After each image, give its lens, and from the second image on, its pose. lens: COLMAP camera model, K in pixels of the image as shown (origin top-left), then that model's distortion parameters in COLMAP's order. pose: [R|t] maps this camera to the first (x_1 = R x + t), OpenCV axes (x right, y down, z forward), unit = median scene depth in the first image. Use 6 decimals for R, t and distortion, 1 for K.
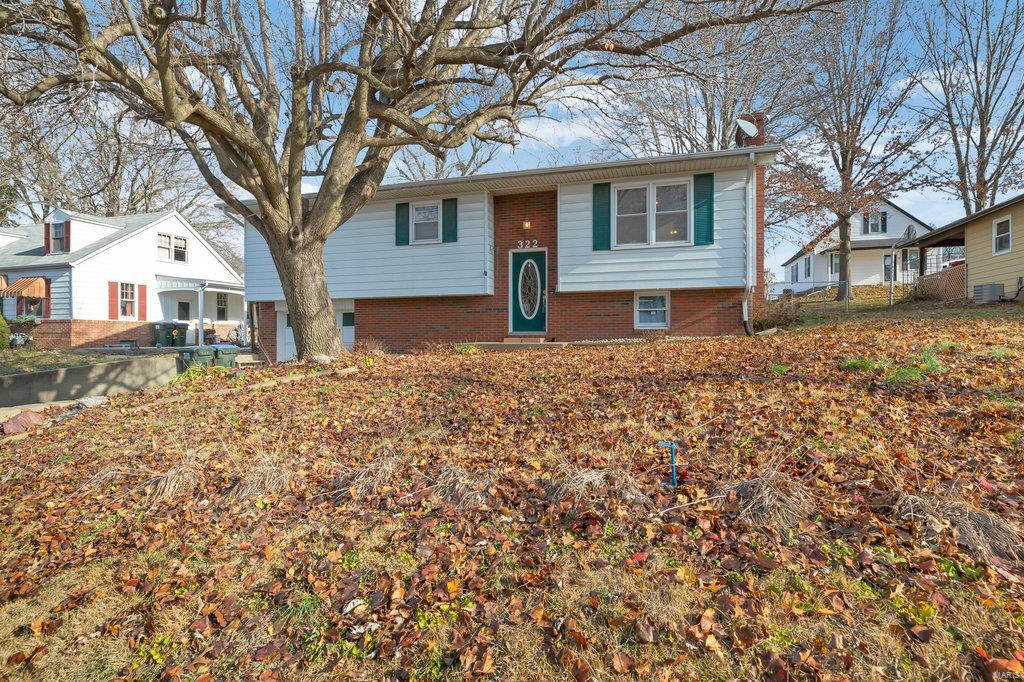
lens RADIAL K [[524.1, 0, 513.8], [0, 524.1, 338.8], [0, 0, 1]] dist [-0.004255, -0.001121]
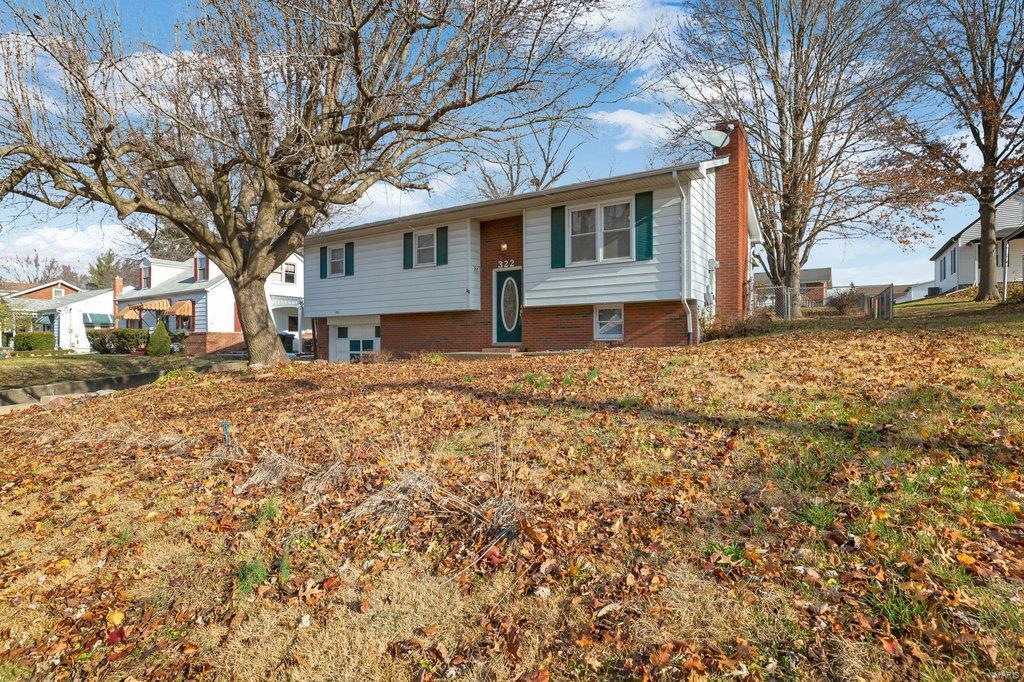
lens RADIAL K [[524.1, 0, 505.0], [0, 524.1, 346.0], [0, 0, 1]] dist [-0.004255, -0.001121]
pose [[0.961691, 0.000241, -0.274135, 0.360347], [0.000972, 0.999990, 0.004287, -0.011890], [0.274133, -0.004389, 0.961682, -0.078992]]
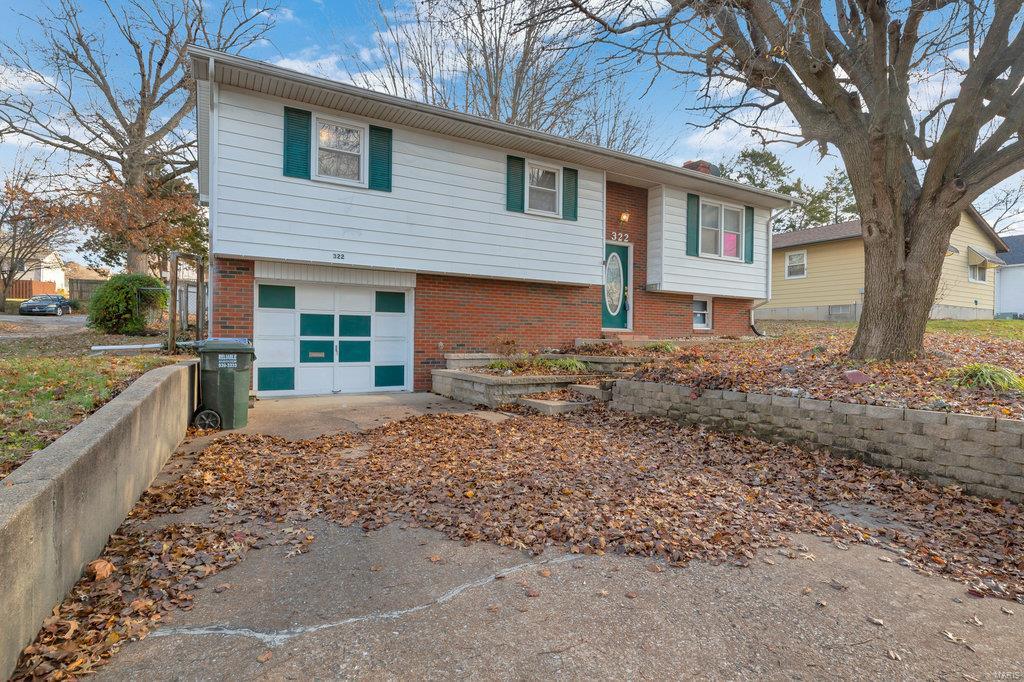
lens RADIAL K [[524.1, 0, 506.8], [0, 524.1, 340.1], [0, 0, 1]] dist [-0.004255, -0.001121]
pose [[0.664667, 0.009503, 0.747079, -0.900055], [-0.014417, 0.999896, 0.000108, 0.011502], [-0.747000, -0.010842, 0.664735, 0.564776]]
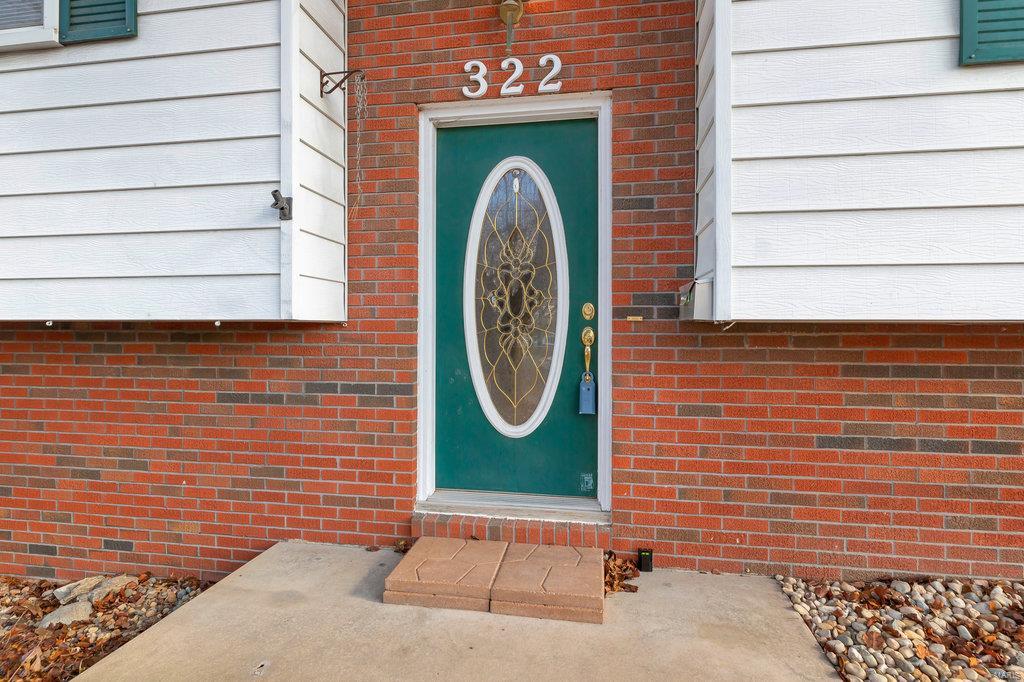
lens RADIAL K [[524.1, 0, 524.0], [0, 524.1, 326.1], [0, 0, 1]] dist [-0.004255, -0.001121]
pose [[0.988407, 0.006066, 0.151707, 0.000725], [-0.004417, 0.999927, -0.011205, -0.088643], [-0.151764, 0.010405, 0.988362, 0.873488]]
